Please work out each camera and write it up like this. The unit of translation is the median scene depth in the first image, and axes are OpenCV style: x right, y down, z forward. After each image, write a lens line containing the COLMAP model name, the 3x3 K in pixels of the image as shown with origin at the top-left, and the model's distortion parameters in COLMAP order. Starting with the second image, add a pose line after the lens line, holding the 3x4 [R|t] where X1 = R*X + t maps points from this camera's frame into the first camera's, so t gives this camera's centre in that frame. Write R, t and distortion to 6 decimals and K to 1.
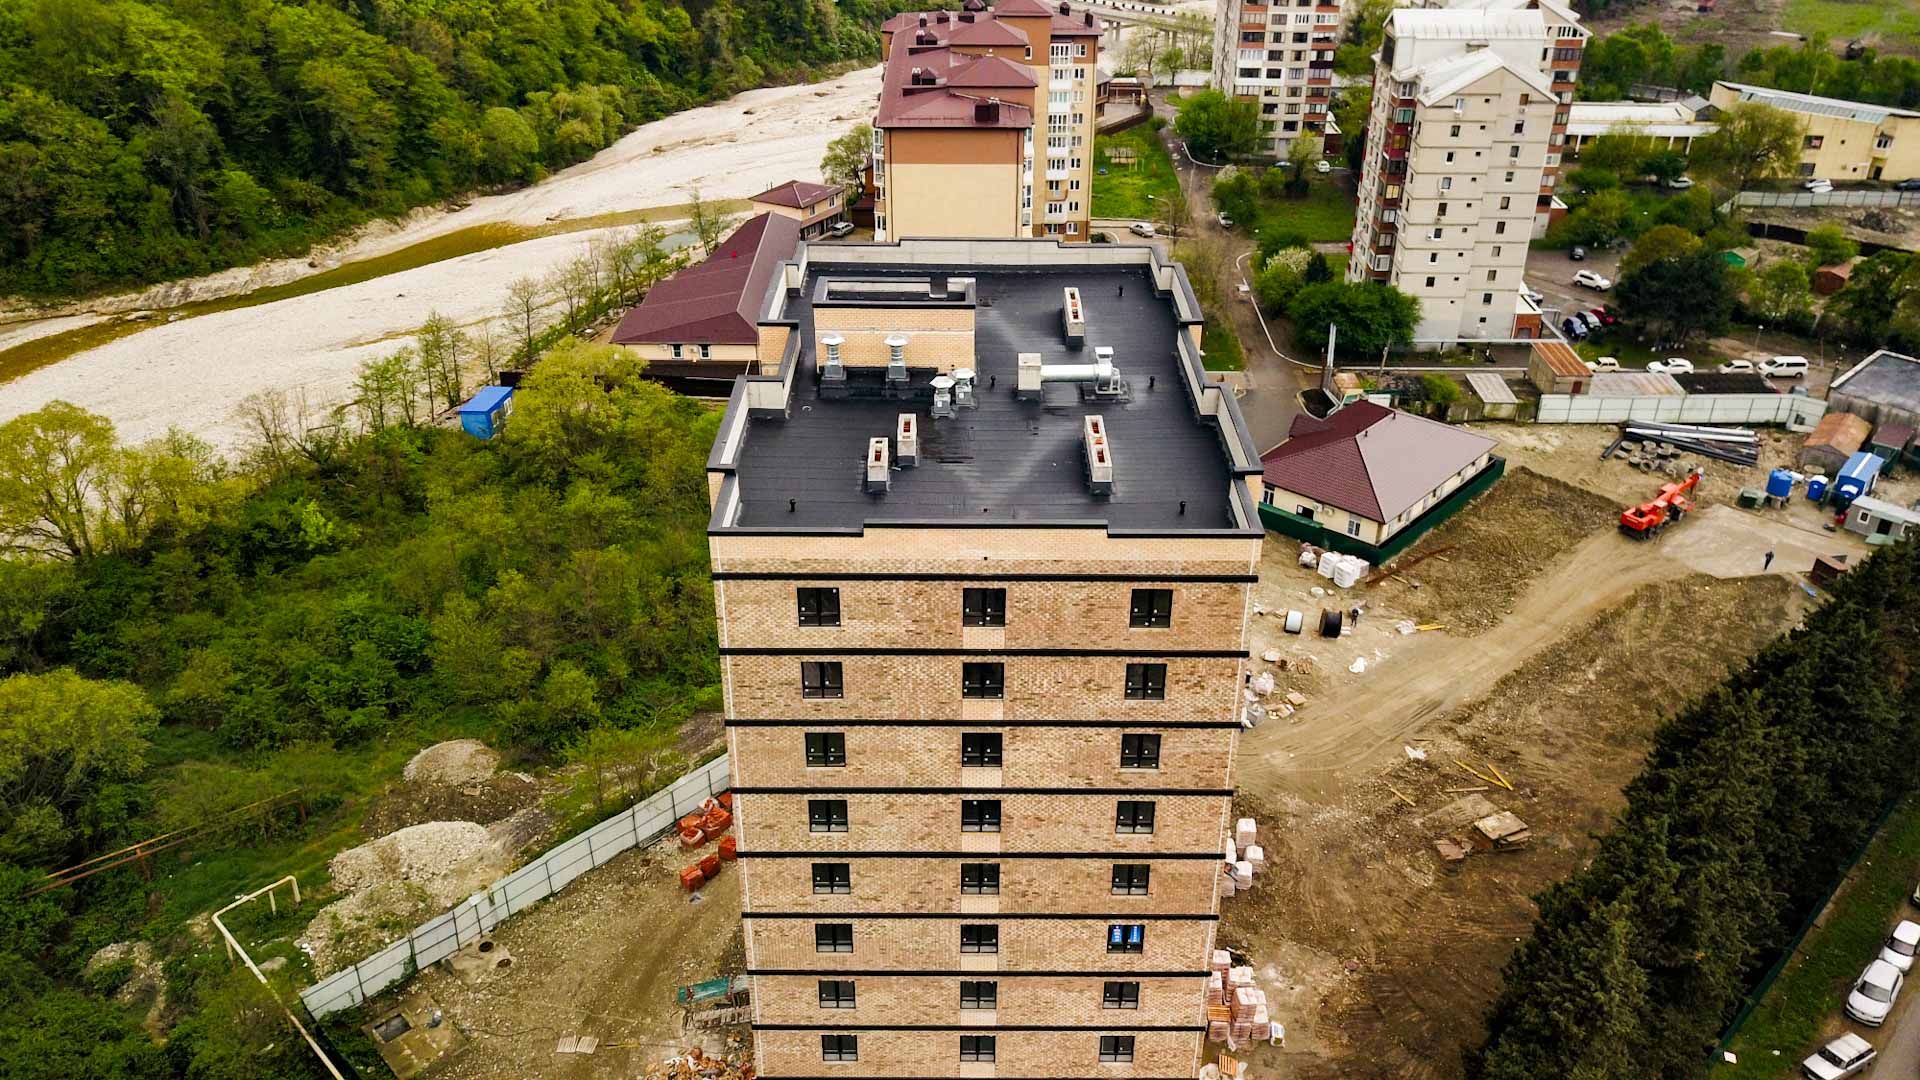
lens RADIAL K [[1476.6, 0, 966.0], [0, 1476.6, 528.9], [0, 0, 1]] dist [0.017657, -0.013728]
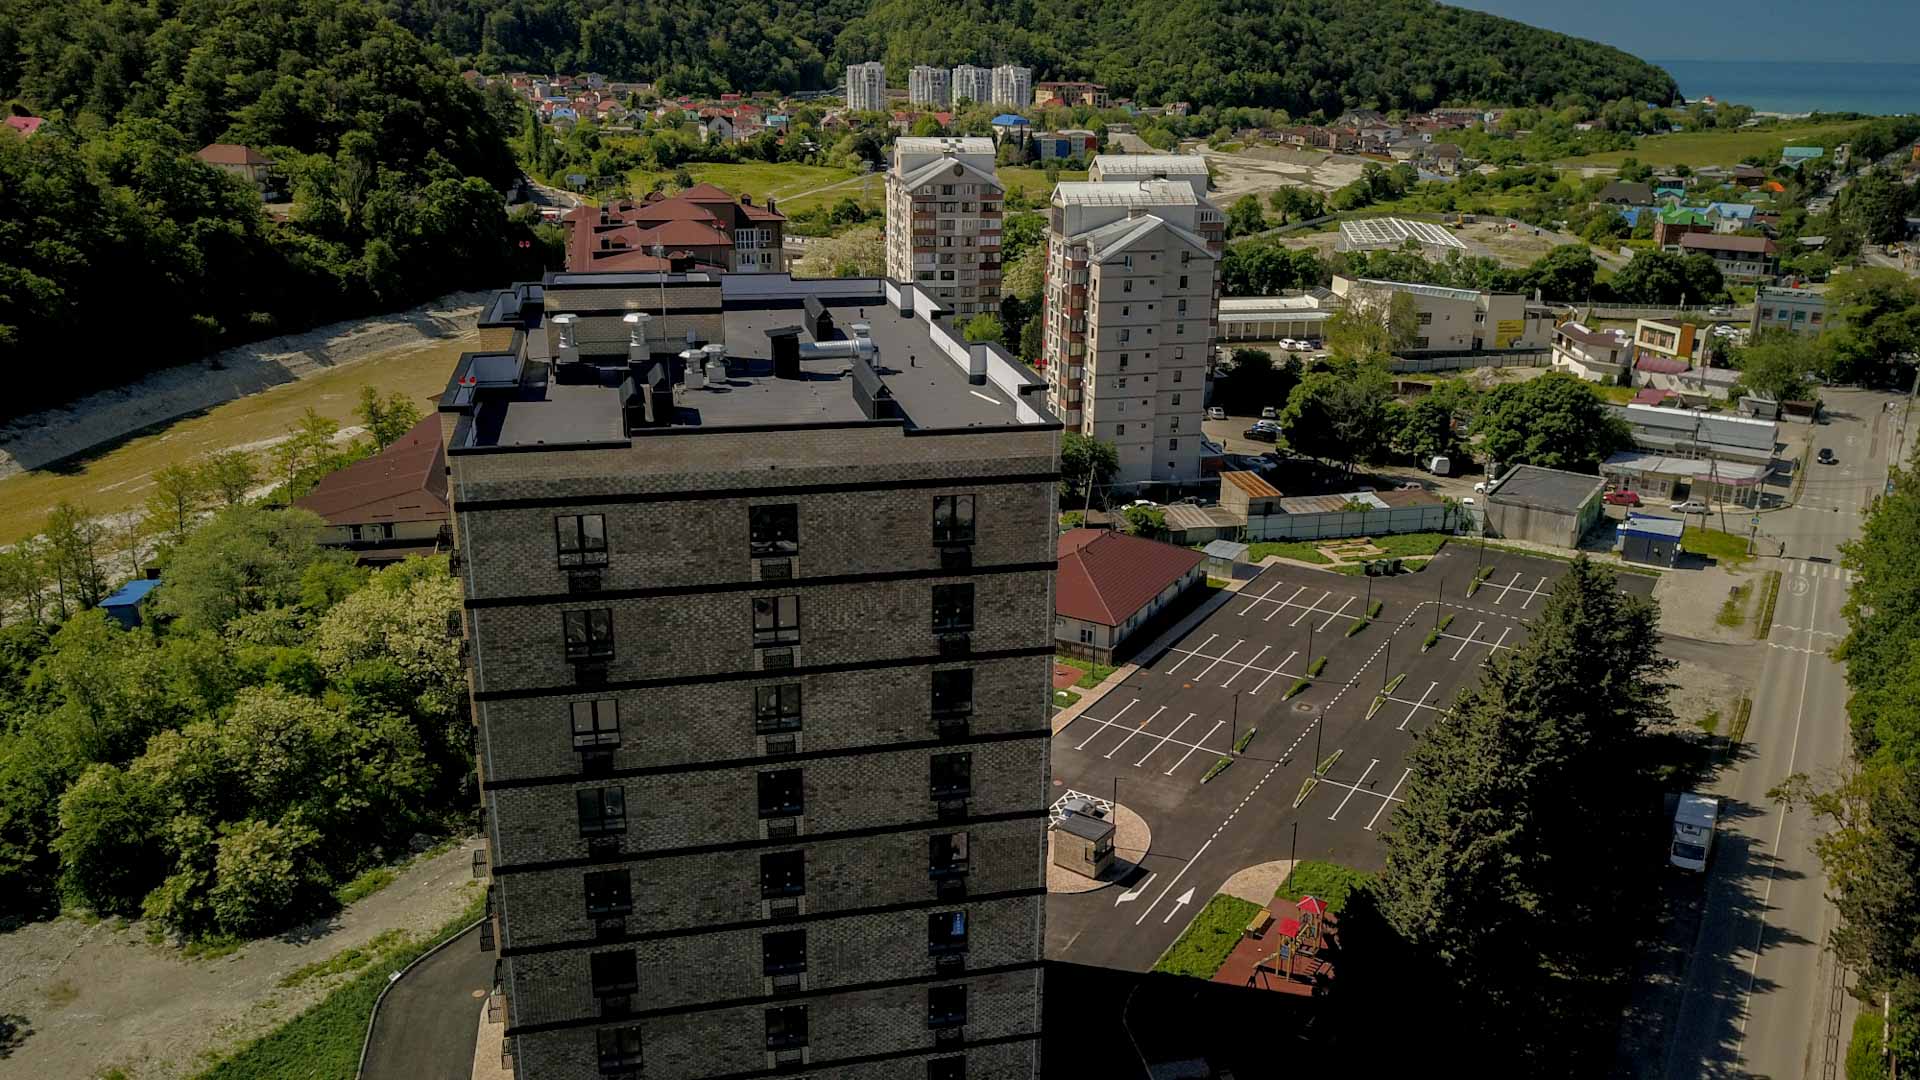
lens RADIAL K [[1469.6, 0, 969.3], [0, 1469.6, 539.9], [0, 0, 1]] dist [0.012474, 0.002589]
pose [[0.974467, -0.064847, 0.214962, -0.054764], [0.100382, 0.982202, -0.158756, 0.183793], [-0.200841, 0.176281, 0.963633, 0.096568]]
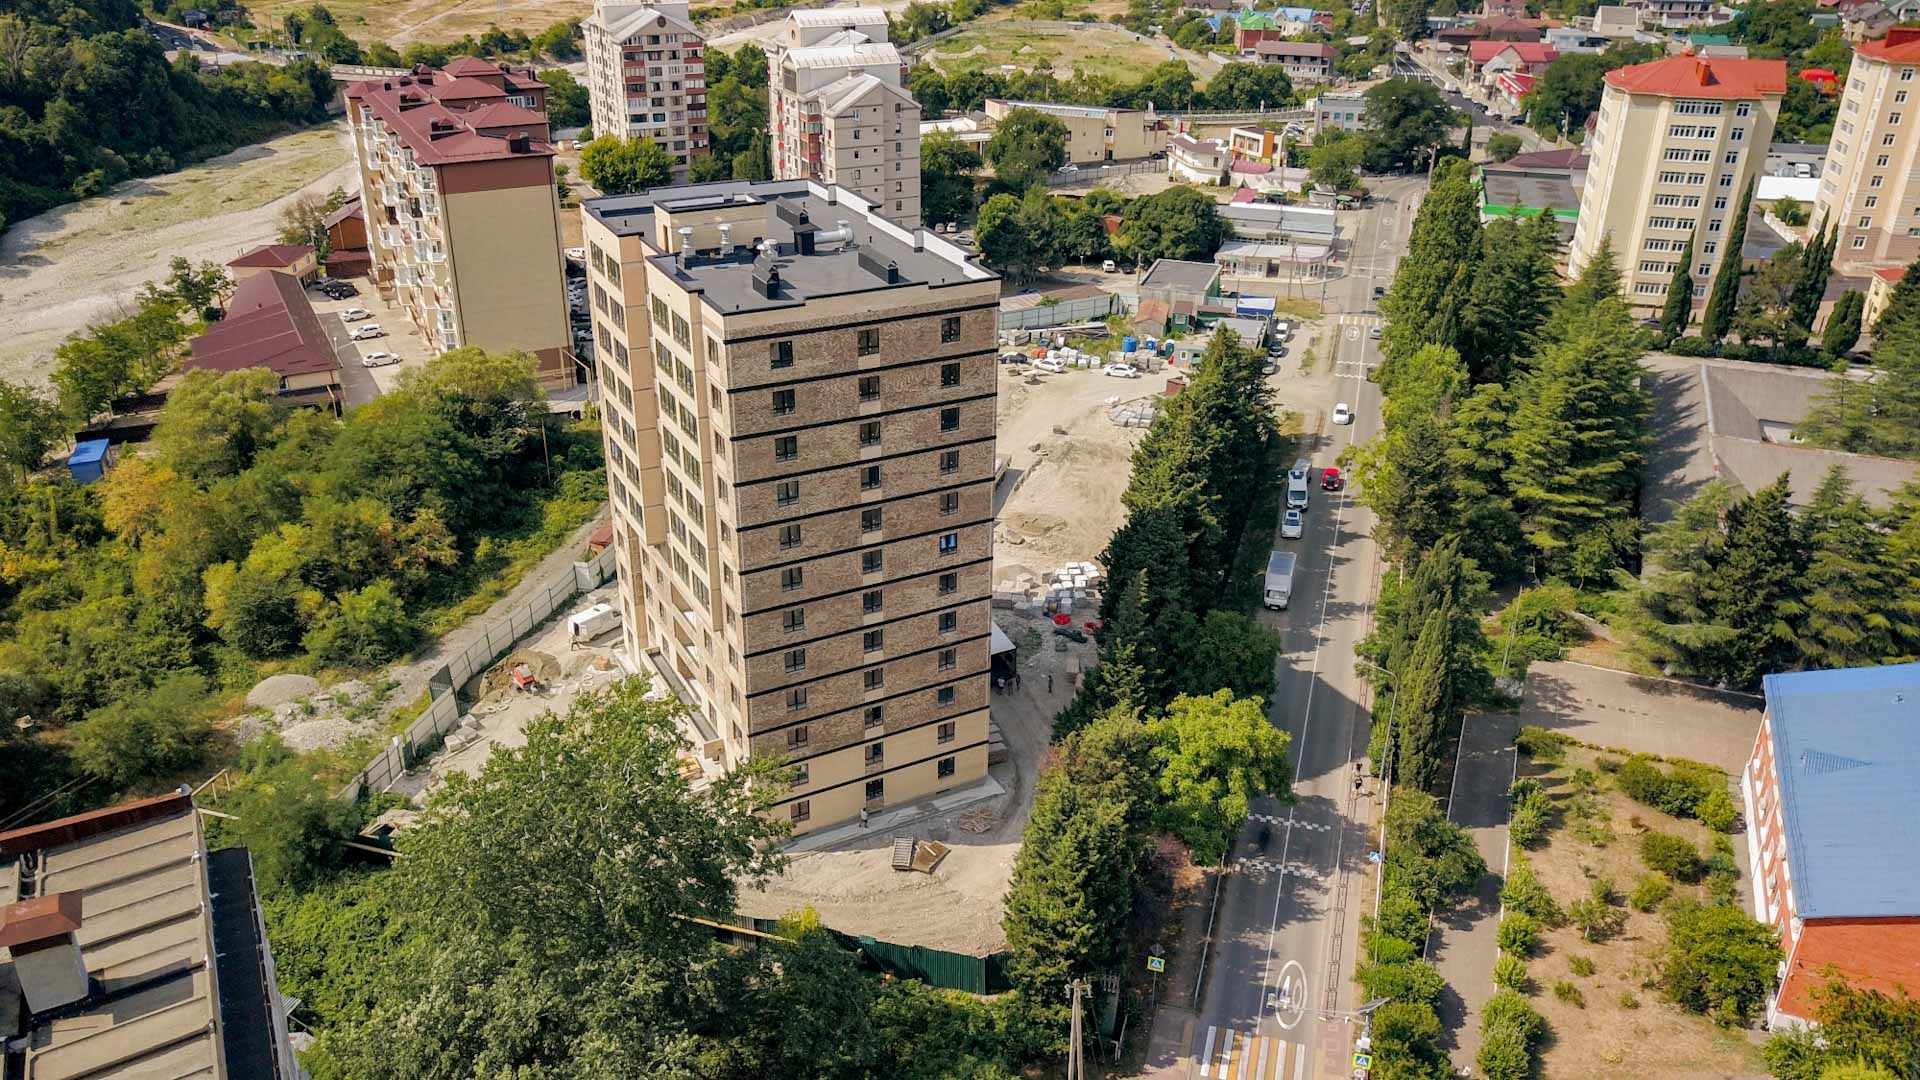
lens RADIAL K [[1483.9, 0, 968.6], [0, 1483.9, 541.6], [0, 0, 1]] dist [0.000713, 0.010807]
pose [[0.881184, -0.201690, 0.427593, -0.601722], [0.218520, 0.975782, 0.009938, 0.256428], [-0.419242, 0.084681, 0.903917, -0.568429]]
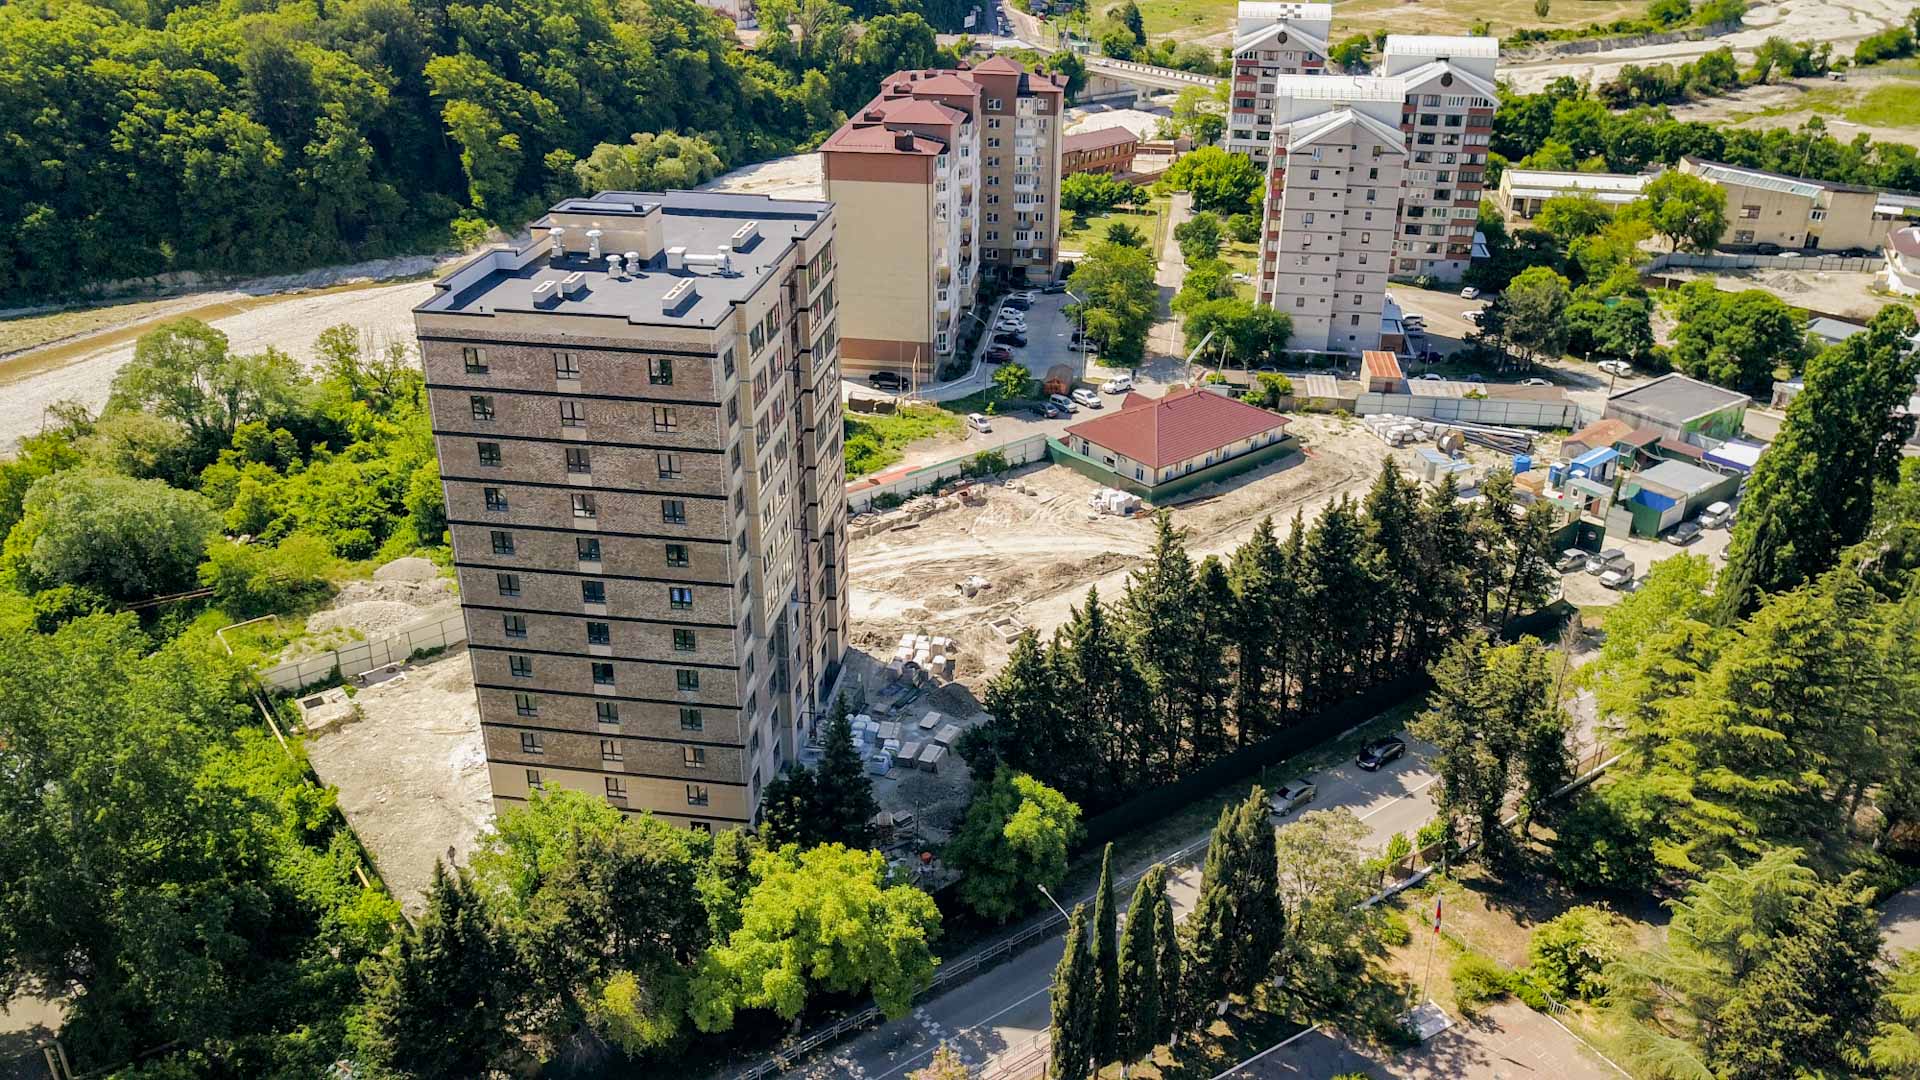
lens RADIAL K [[1475.2, 0, 969.6], [0, 1475.2, 545.3], [0, 0, 1]] dist [0.008426, 0.006703]
pose [[0.989740, 0.065516, -0.126973, 0.612879], [-0.070495, 0.996894, -0.035117, 0.248890], [0.124278, 0.043707, 0.991284, -0.559507]]
